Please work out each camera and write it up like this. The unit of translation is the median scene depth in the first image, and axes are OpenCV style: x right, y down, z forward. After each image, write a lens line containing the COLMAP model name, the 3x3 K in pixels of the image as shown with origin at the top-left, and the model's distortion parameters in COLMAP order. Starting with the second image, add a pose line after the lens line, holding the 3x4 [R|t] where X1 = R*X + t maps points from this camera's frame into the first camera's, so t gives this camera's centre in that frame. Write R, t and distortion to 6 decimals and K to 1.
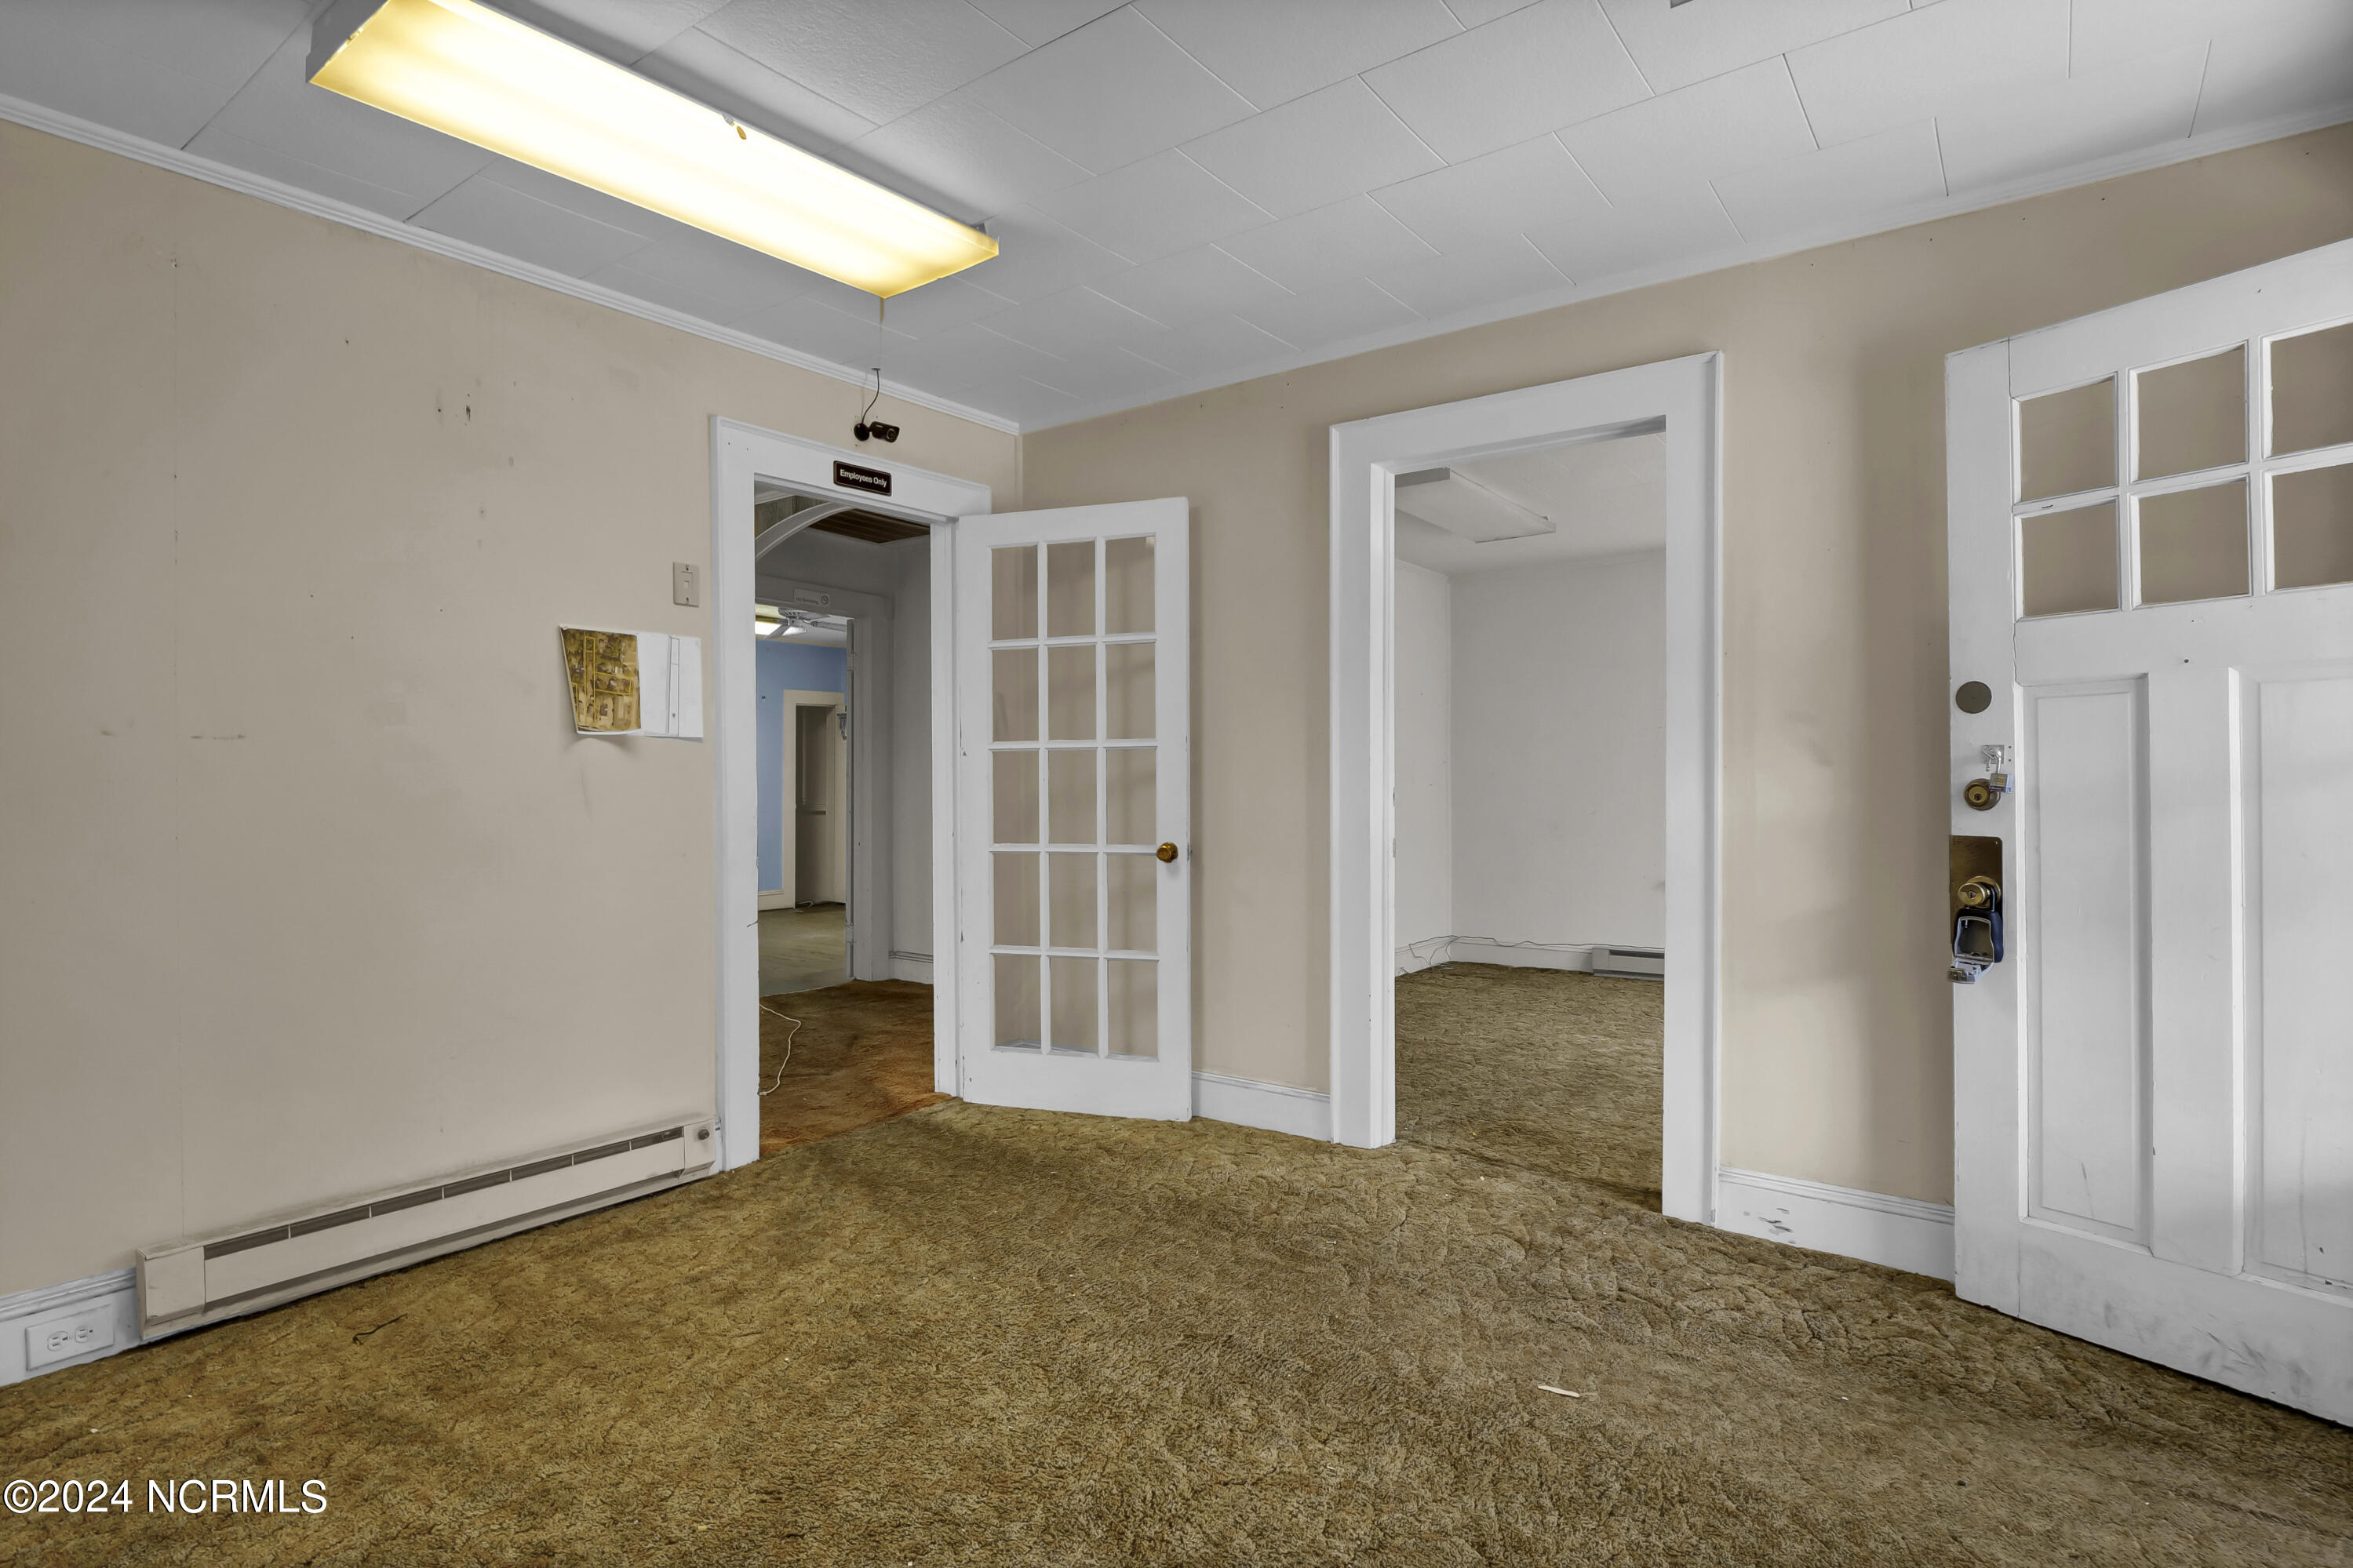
lens RADIAL K [[1190.3, 0, 1145.7], [0, 1190.3, 773.1], [0, 0, 1]] dist [-0.000550, 0.000249]
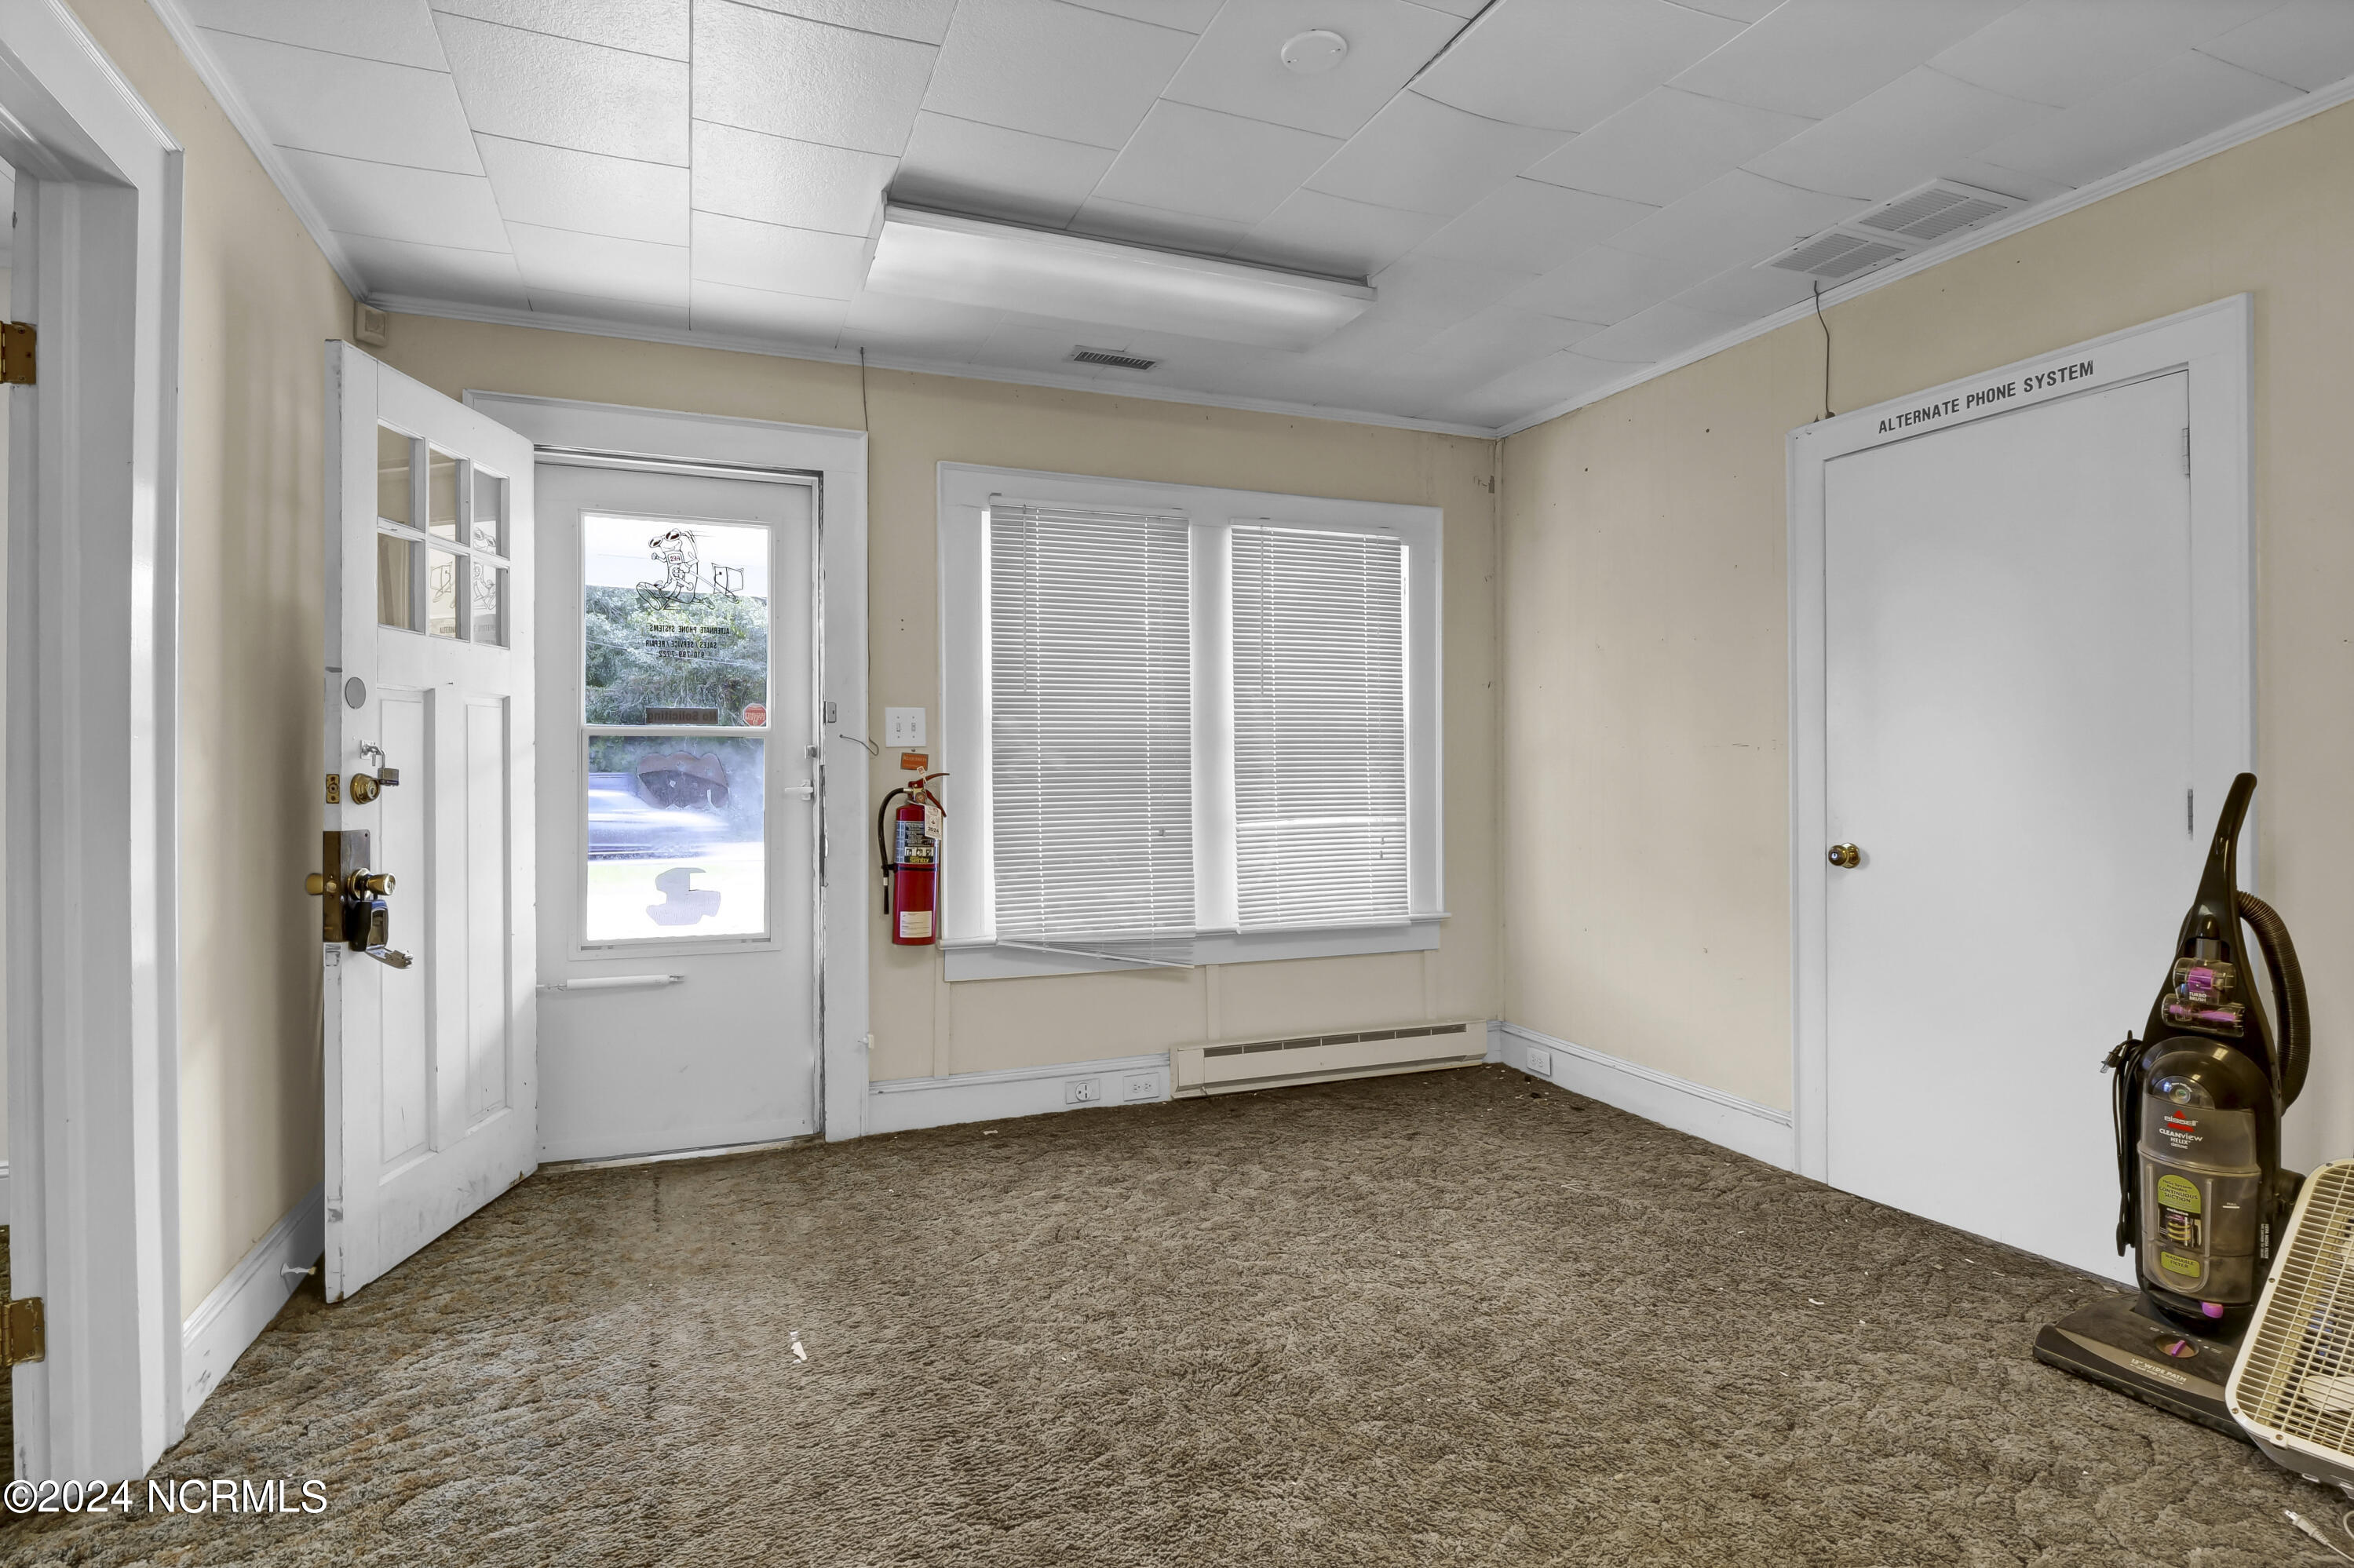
lens RADIAL K [[1190.9, 0, 1146.2], [0, 1190.9, 773.0], [0, 0, 1]] dist [-0.000550, 0.000249]
pose [[-0.855654, 0.004718, 0.517527, -0.418768], [0.003156, 0.999987, -0.003898, 0.010045], [-0.517539, -0.001702, -0.855658, 1.570813]]
